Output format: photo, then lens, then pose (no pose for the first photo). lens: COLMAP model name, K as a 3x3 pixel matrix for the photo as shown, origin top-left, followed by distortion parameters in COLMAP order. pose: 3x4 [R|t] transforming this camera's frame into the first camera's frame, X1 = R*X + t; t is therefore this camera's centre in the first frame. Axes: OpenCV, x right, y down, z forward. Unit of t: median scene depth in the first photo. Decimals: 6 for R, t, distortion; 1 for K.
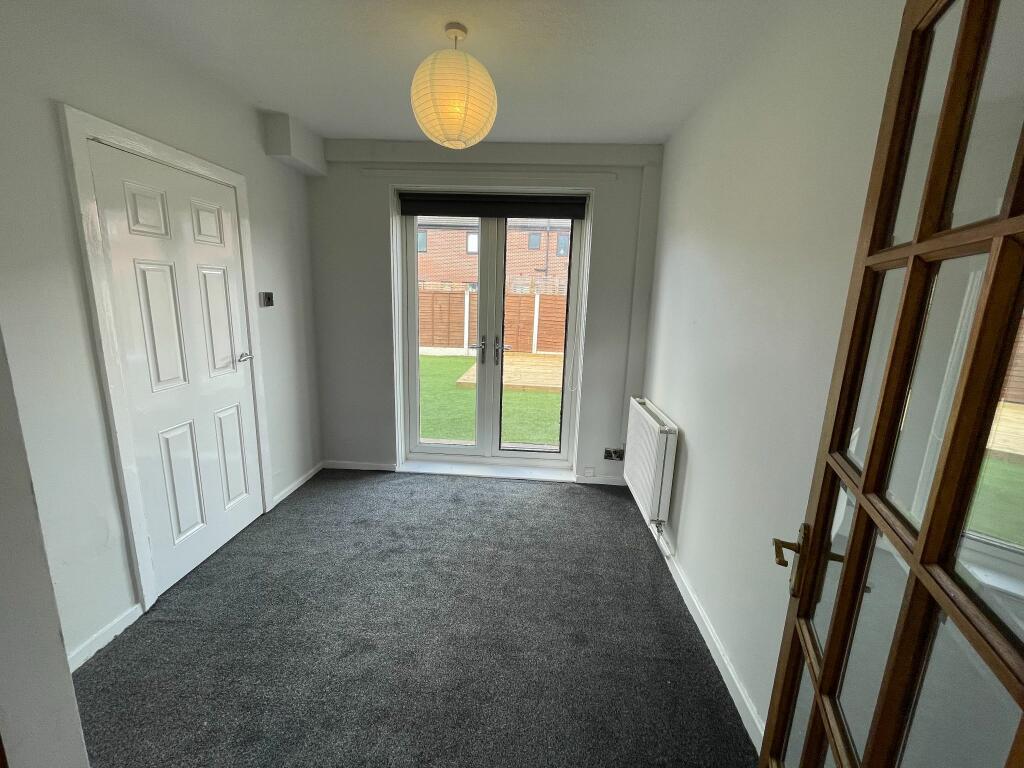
lens RADIAL K [[414.7, 0, 509.9], [0, 414.7, 380.5], [0, 0, 1]] dist [-0.005972, 0.001726]
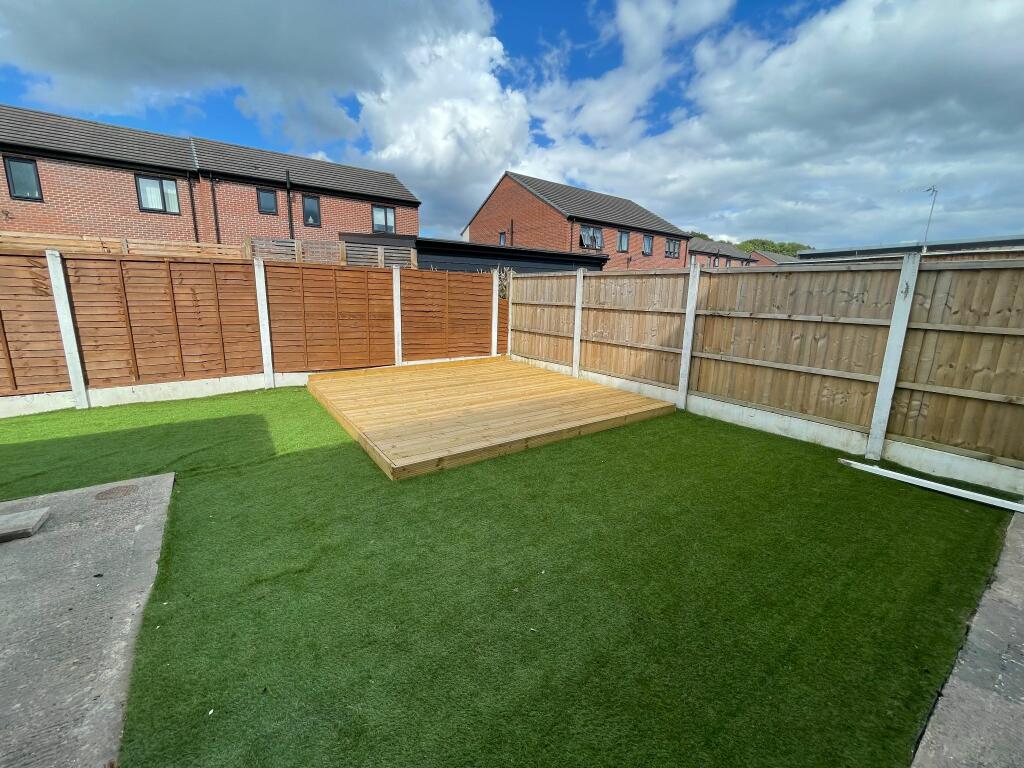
lens RADIAL K [[414.7, 0, 513.5], [0, 414.7, 377.6], [0, 0, 1]] dist [-0.005972, 0.001726]
pose [[0.772933, -0.147305, 0.617151, -0.190297], [0.136552, 0.988503, 0.064921, -0.064720], [-0.619619, 0.034094, 0.784162, 0.417110]]
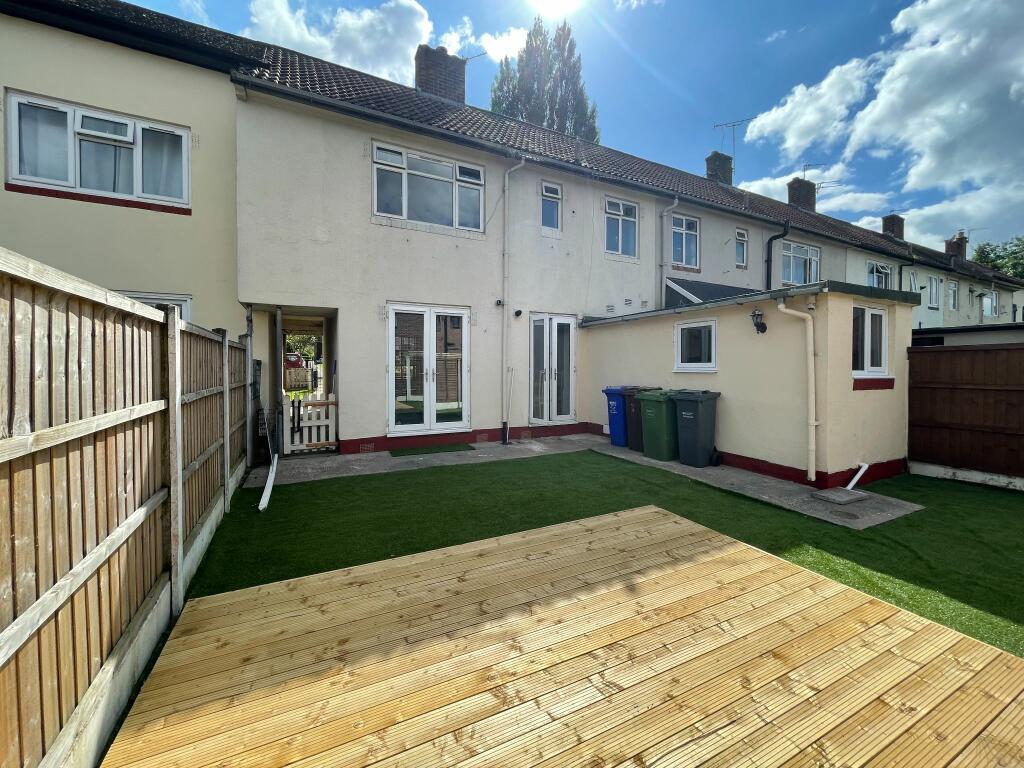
lens RADIAL K [[414.7, 0, 510.2], [0, 414.7, 376.7], [0, 0, 1]] dist [-0.005972, 0.001726]
pose [[-0.866514, -0.022668, -0.498638, 0.199111], [-0.131885, 0.973865, 0.184912, -0.155968], [0.481415, 0.225992, -0.846857, 0.908867]]
